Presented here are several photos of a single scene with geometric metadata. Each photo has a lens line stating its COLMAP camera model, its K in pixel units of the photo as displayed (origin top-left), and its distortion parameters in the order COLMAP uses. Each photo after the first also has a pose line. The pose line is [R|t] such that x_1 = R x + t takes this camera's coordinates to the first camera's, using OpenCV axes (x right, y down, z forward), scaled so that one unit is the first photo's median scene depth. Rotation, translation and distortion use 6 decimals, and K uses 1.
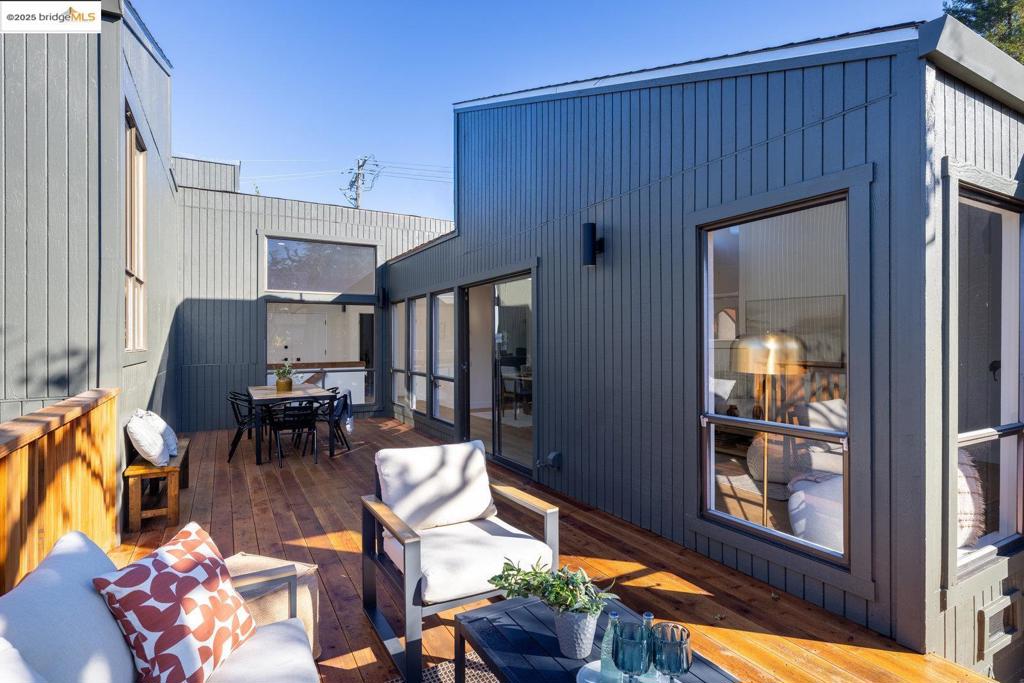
lens RADIAL K [[522.6, 0, 518.3], [0, 522.6, 340.7], [0, 0, 1]] dist [-0.022887, 0.000563]
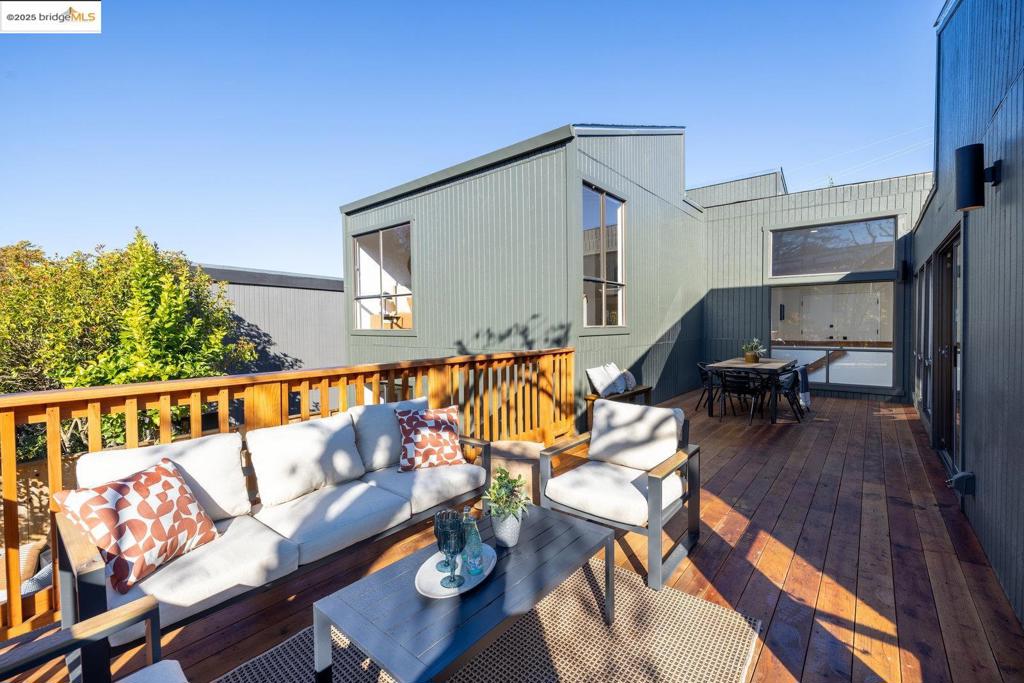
lens RADIAL K [[444.0, 0, 524.0], [0, 444.0, 331.9], [0, 0, 1]] dist [0.006294, -0.000377]
pose [[0.358094, 0.017161, -0.933528, 0.483169], [0.007339, 0.999748, 0.021193, 0.000421], [0.933657, -0.014440, 0.357878, 0.235138]]
